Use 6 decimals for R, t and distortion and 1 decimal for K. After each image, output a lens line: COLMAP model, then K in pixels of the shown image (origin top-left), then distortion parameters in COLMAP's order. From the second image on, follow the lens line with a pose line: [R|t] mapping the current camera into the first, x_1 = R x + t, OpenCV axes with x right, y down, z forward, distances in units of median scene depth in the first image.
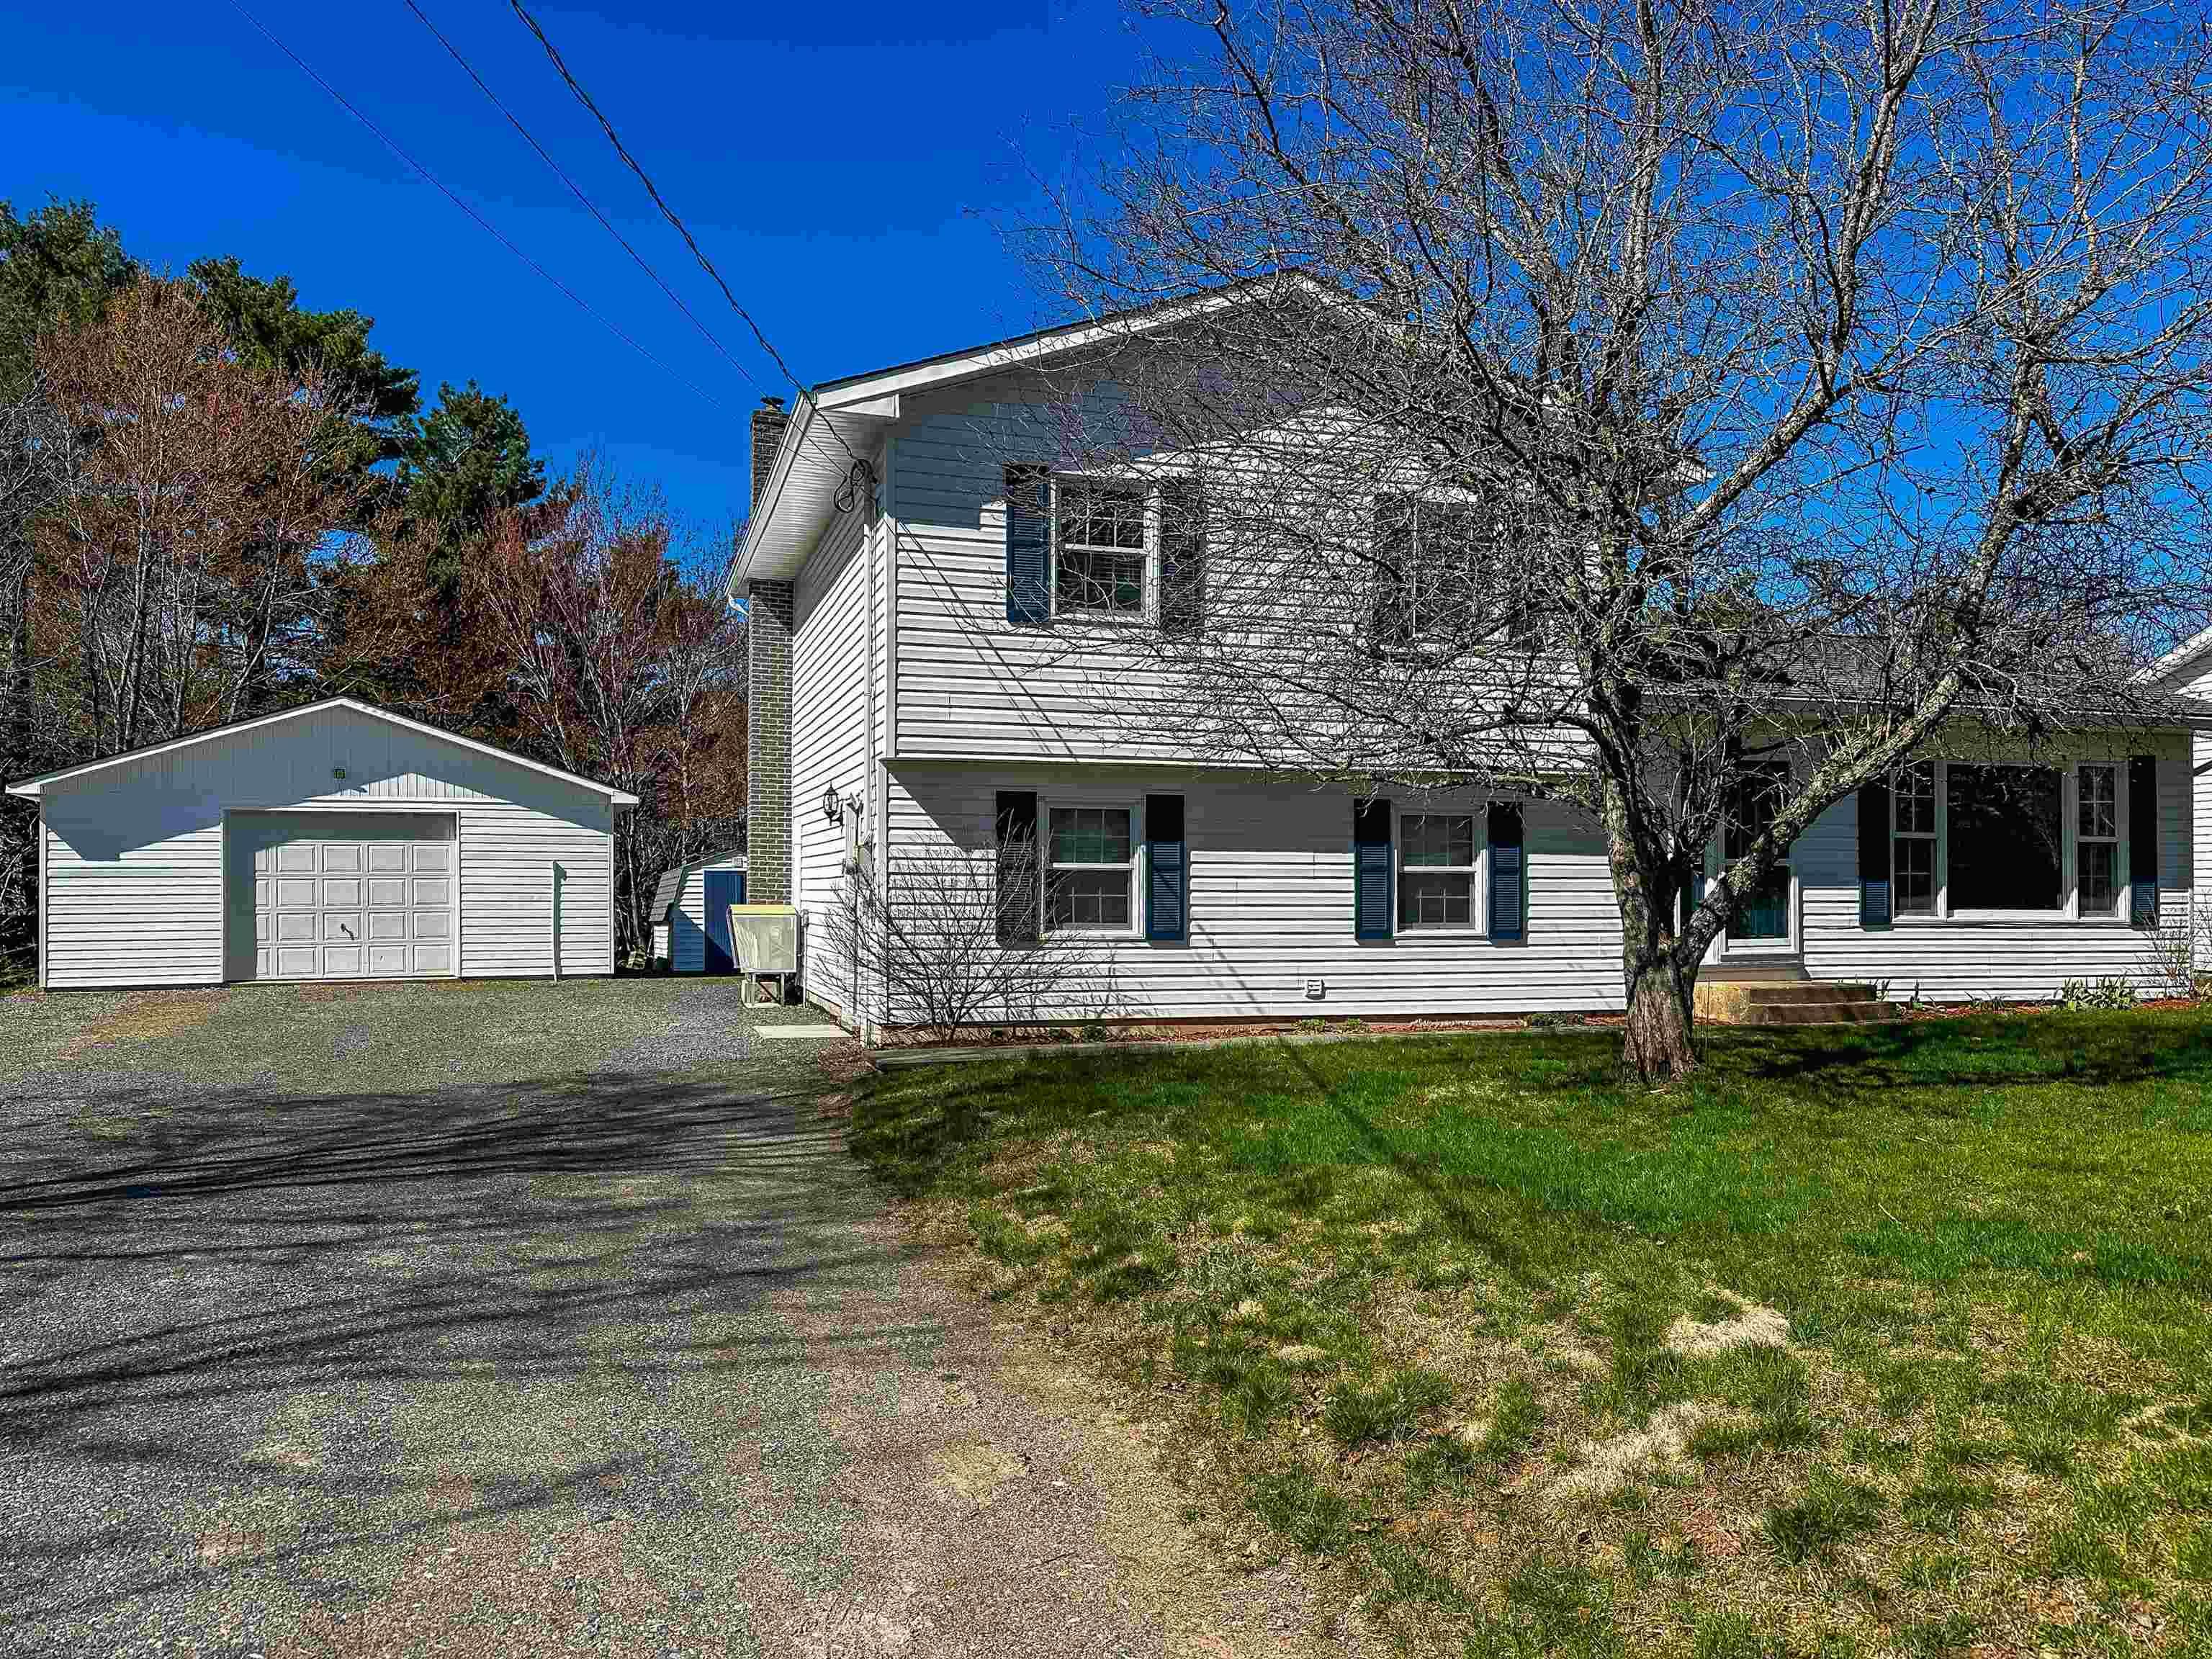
lens RADIAL K [[1673.7, 0, 1099.6], [0, 1673.7, 890.1], [0, 0, 1]] dist [0.224937, -0.396094]
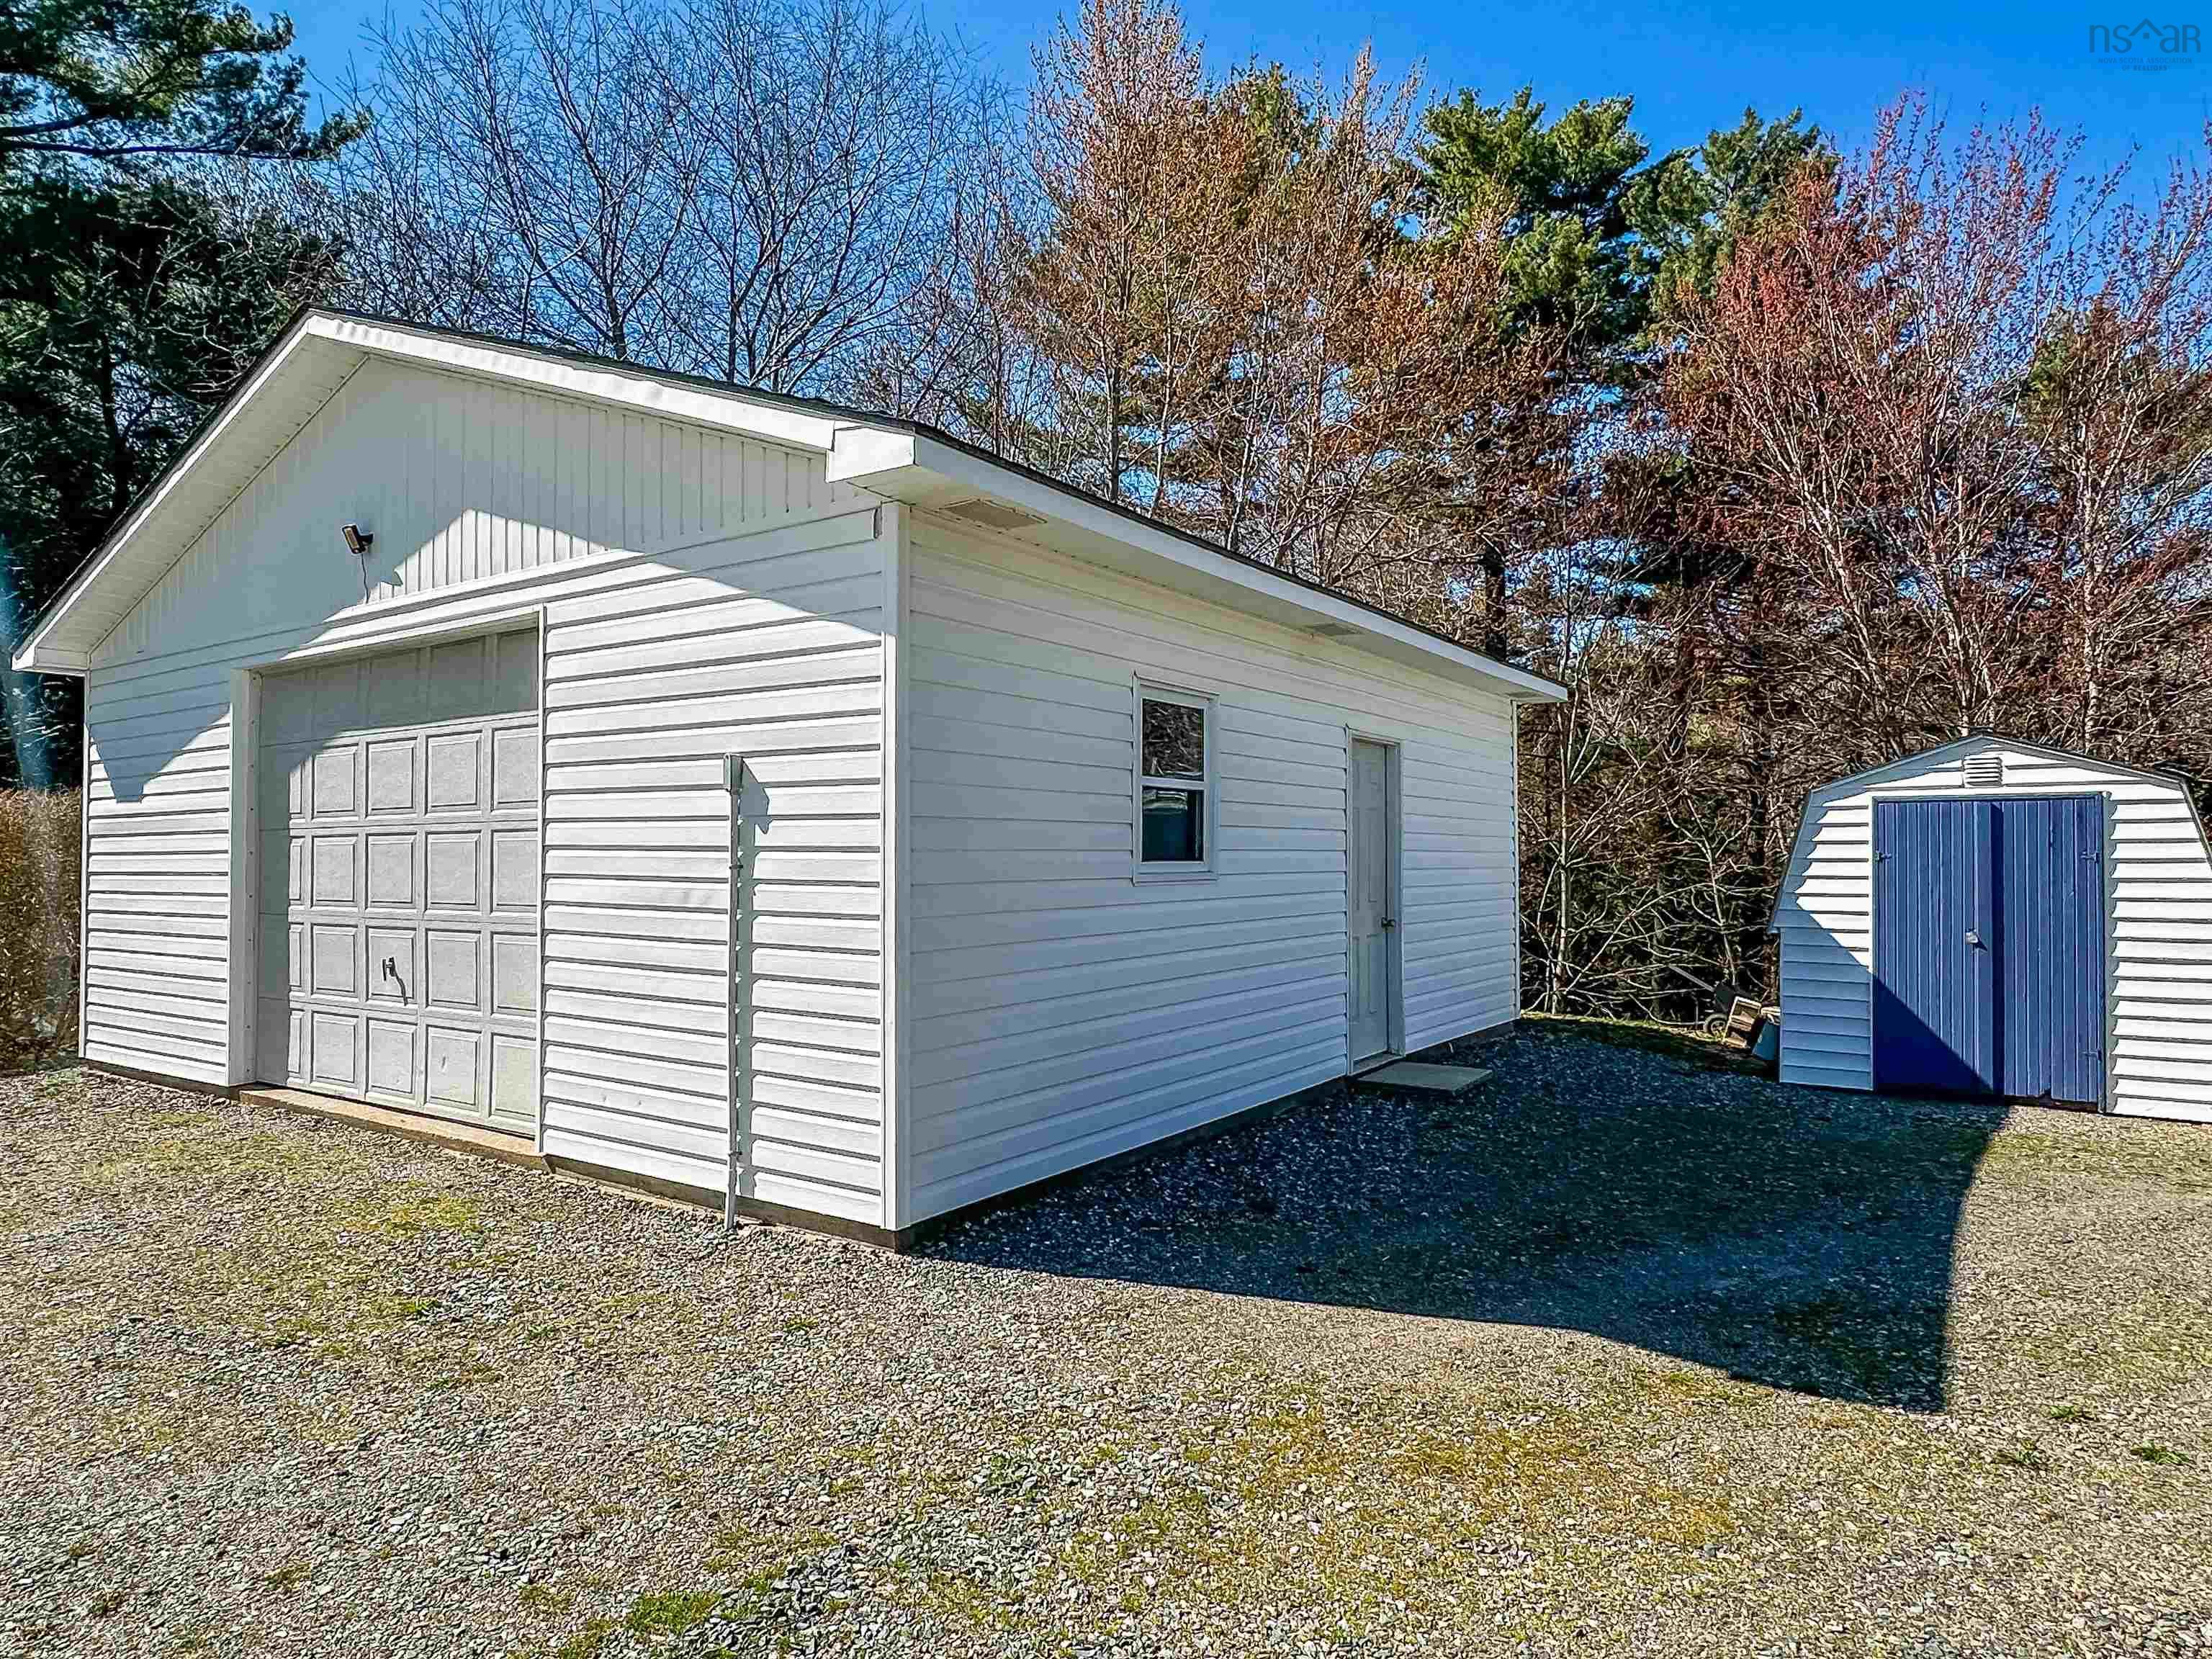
lens RADIAL K [[1308.3, 0, 1106.0], [0, 1308.3, 829.5], [0, 0, 1]] dist [-0.000432, -0.001090]
pose [[0.606655, -0.013143, -0.794856, -0.108296], [0.006079, 0.999911, -0.011894, -0.002782], [0.794942, 0.002384, 0.606681, 0.784347]]
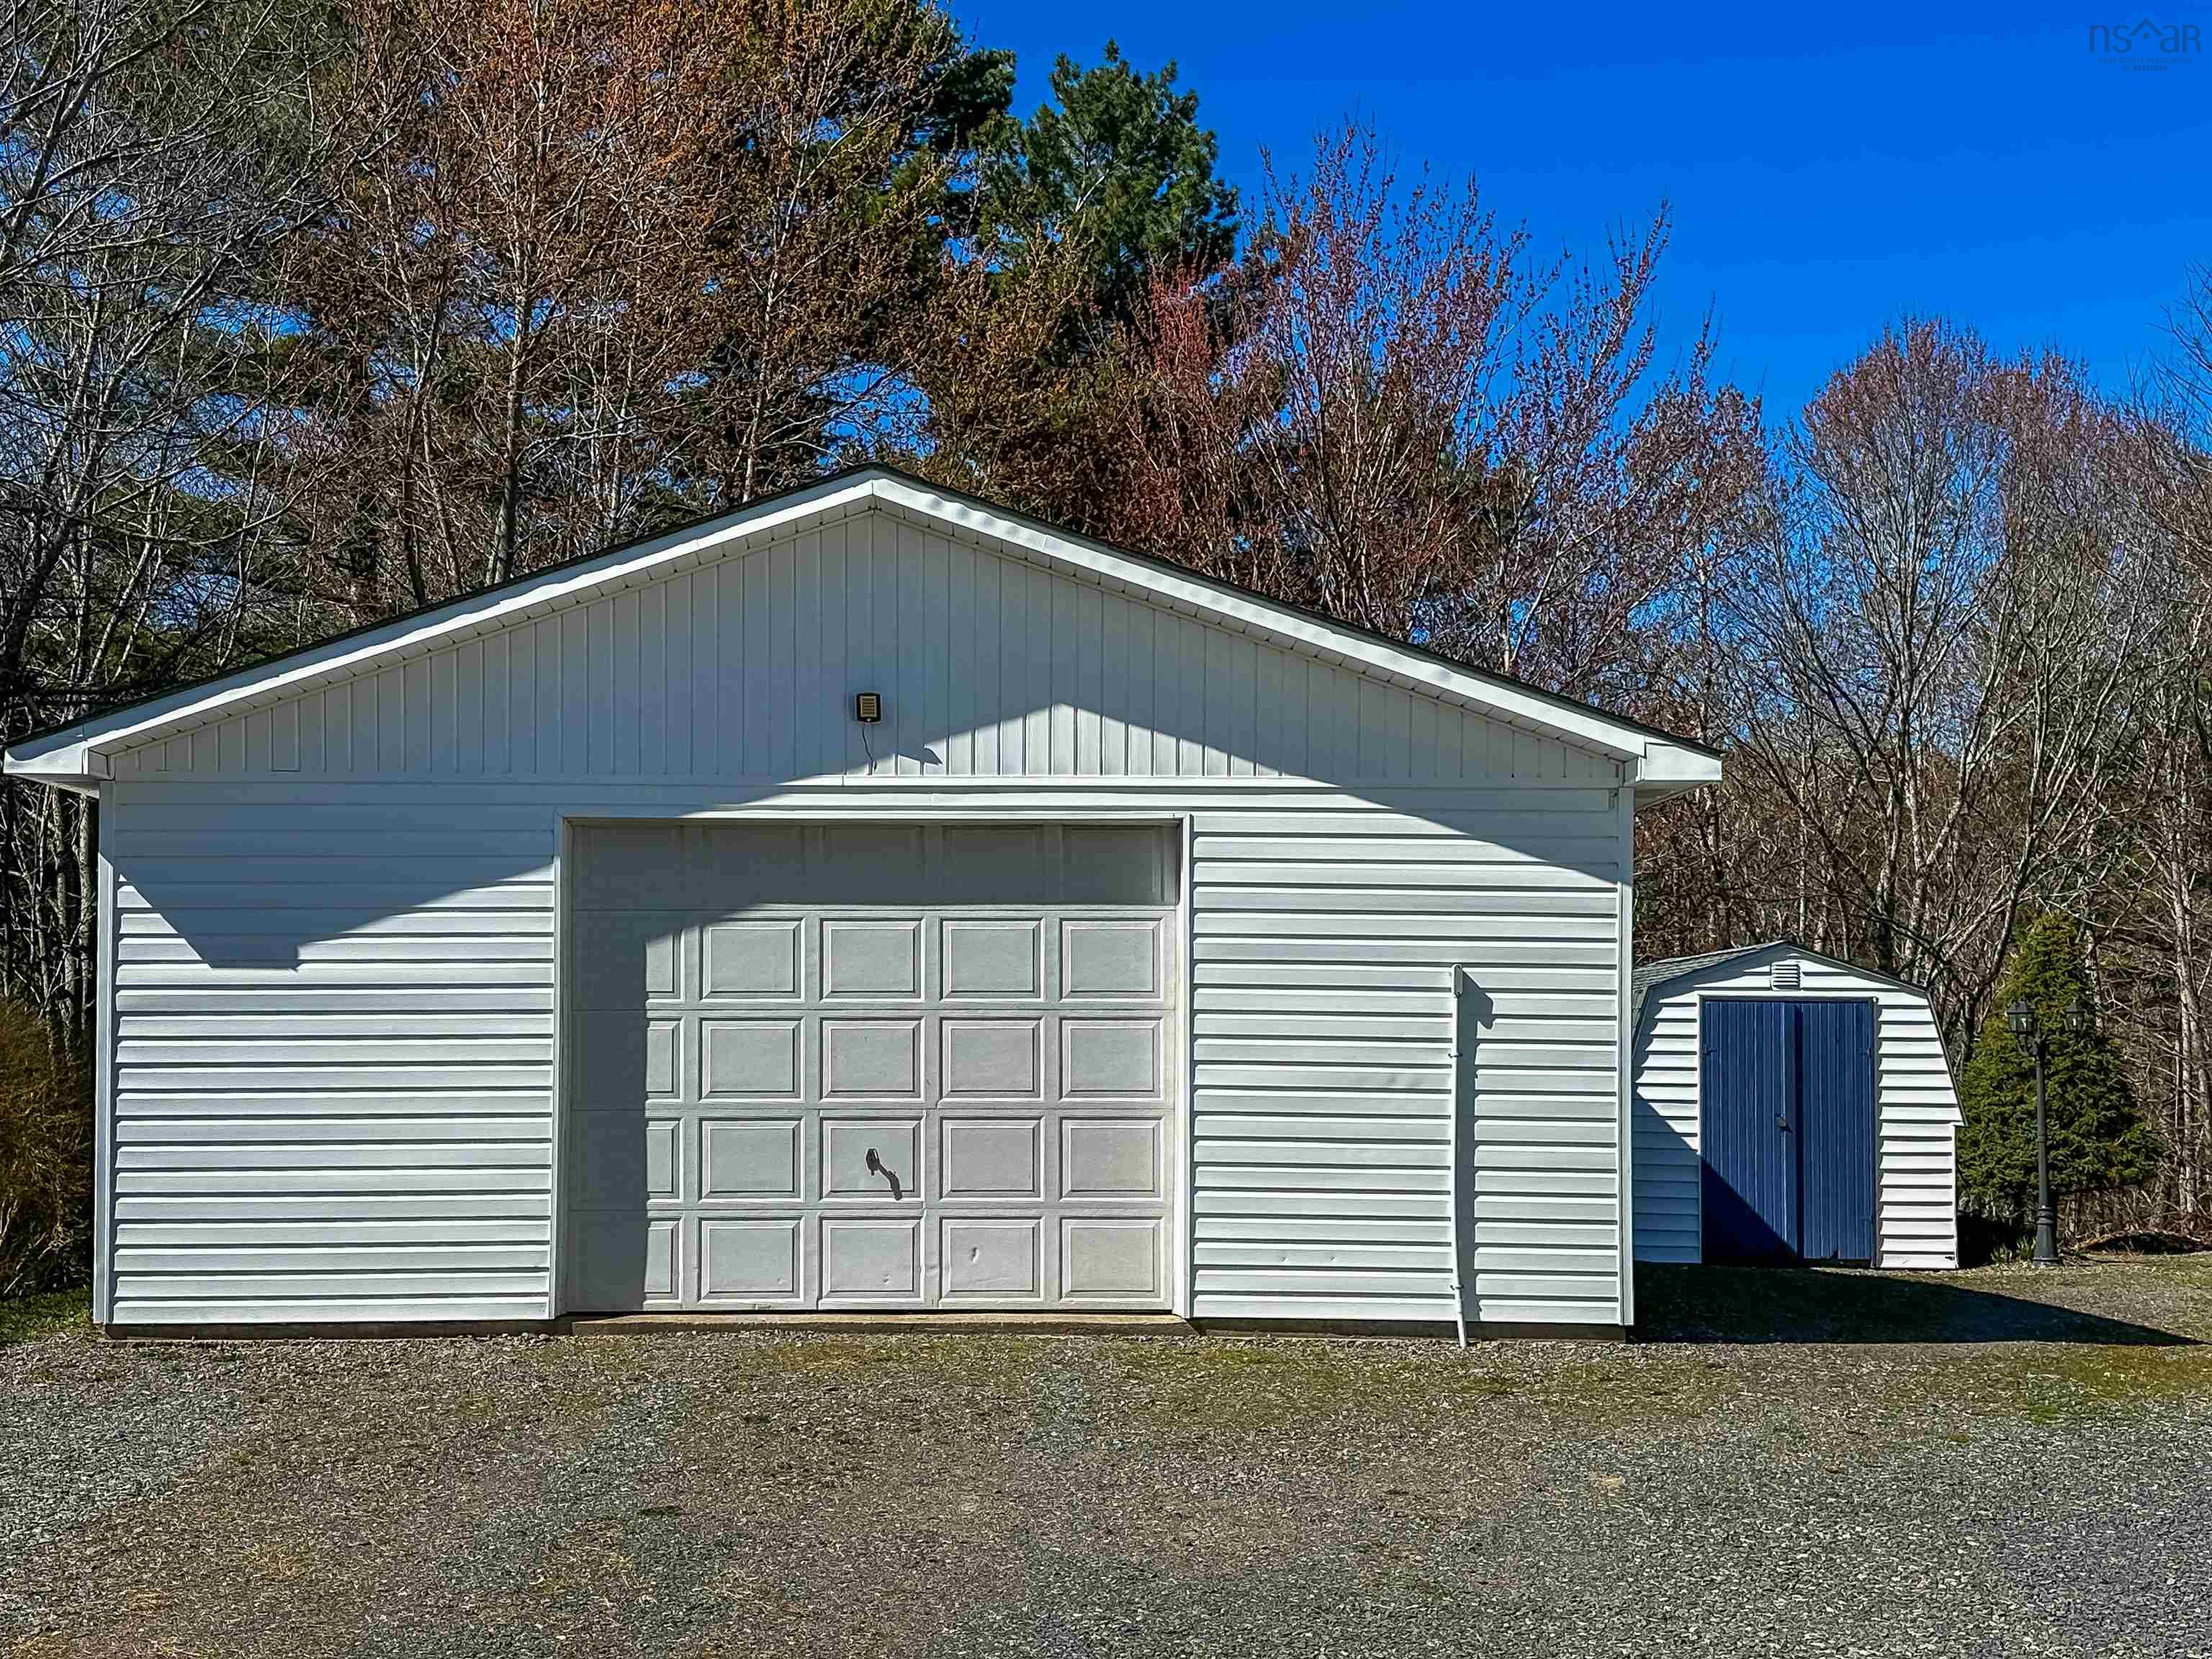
lens RADIAL K [[2294.7, 0, 1108.1], [0, 2294.7, 948.5], [0, 0, 1]] dist [0.128327, -0.012732]
pose [[0.951894, -0.002891, -0.306414, -0.211639], [-0.007234, 0.999465, -0.031903, -0.005137], [0.306342, 0.032585, 0.951364, 0.480336]]
